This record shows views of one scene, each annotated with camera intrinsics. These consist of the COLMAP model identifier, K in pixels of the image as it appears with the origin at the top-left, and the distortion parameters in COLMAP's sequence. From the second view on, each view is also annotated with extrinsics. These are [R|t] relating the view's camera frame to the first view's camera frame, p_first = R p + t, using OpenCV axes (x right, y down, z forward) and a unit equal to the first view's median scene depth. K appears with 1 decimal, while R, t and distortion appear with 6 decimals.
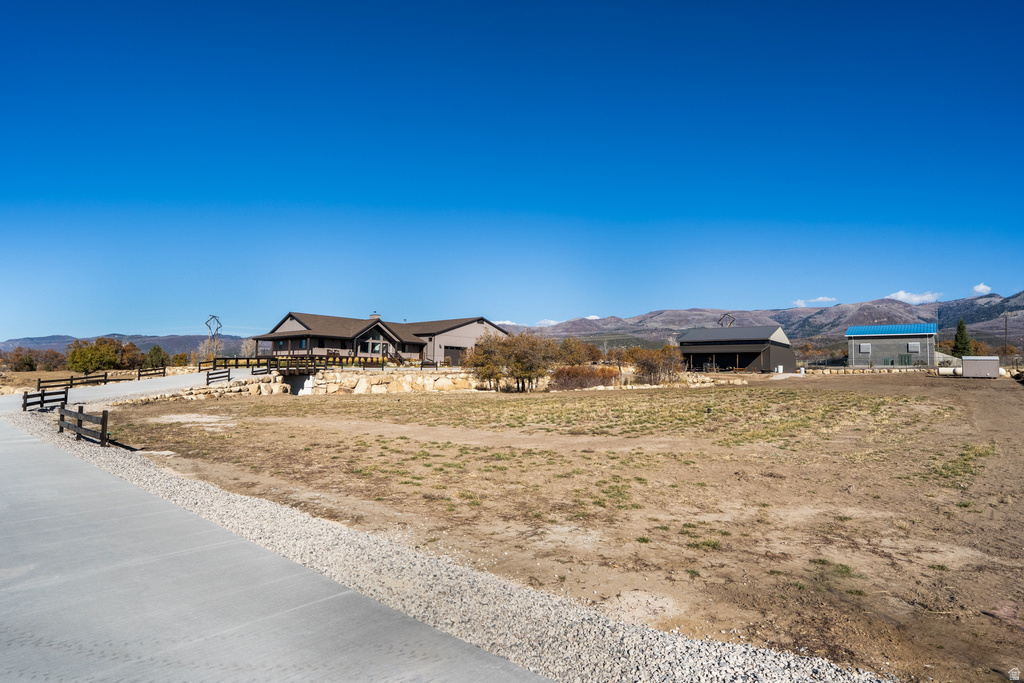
lens RADIAL K [[573.9, 0, 502.6], [0, 573.9, 342.6], [0, 0, 1]] dist [-0.009547, -0.000212]
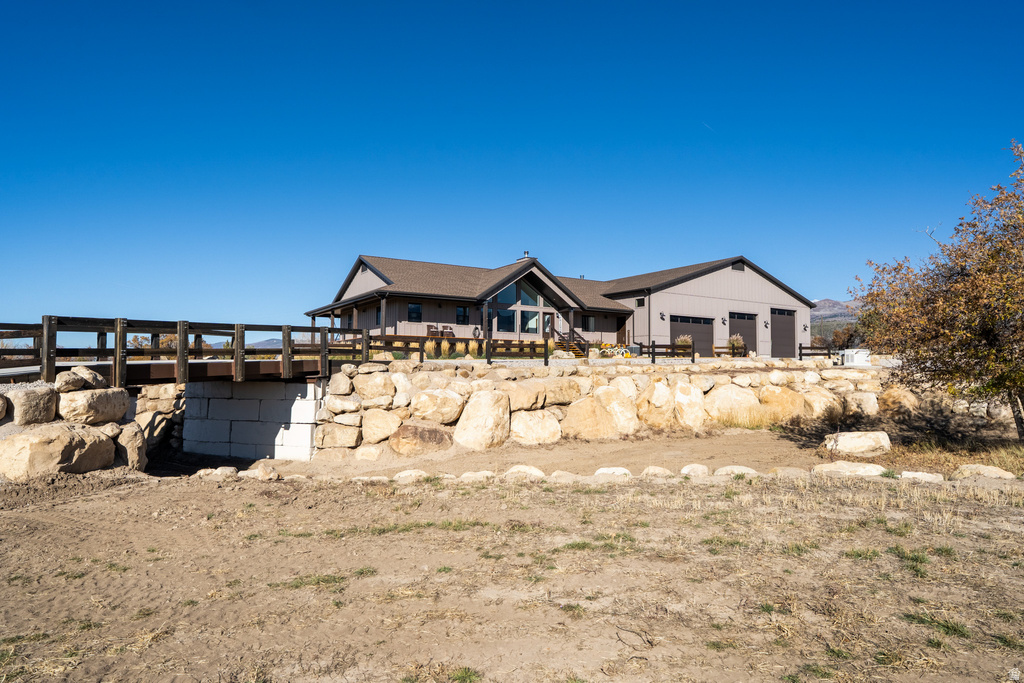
lens RADIAL K [[636.9, 0, 507.1], [0, 636.9, 346.5], [0, 0, 1]] dist [-0.000430, 0.001695]
pose [[0.965516, -0.025144, -0.259127, -0.103867], [0.027556, 0.999604, 0.005678, 0.027099], [0.258882, -0.012623, 0.965827, 0.490862]]
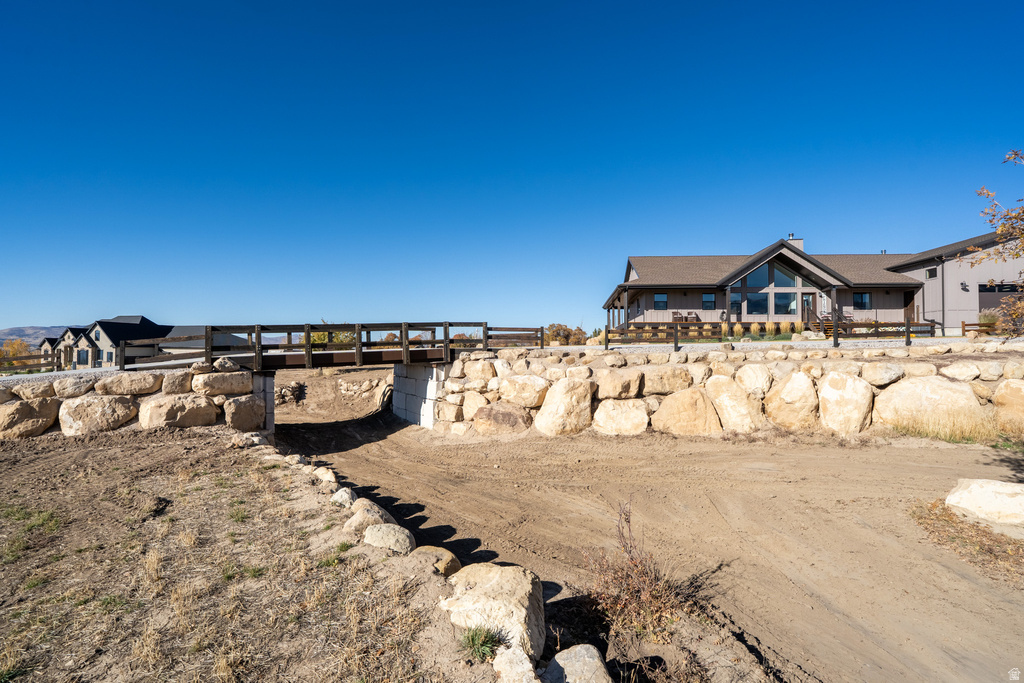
lens RADIAL K [[475.8, 0, 515.2], [0, 475.8, 333.6], [0, 0, 1]] dist [-0.037903, 0.001988]
pose [[0.588690, -0.045108, -0.807099, -0.037758], [0.053709, 0.998418, -0.016626, 0.029847], [0.806573, -0.033561, 0.590182, 0.596626]]
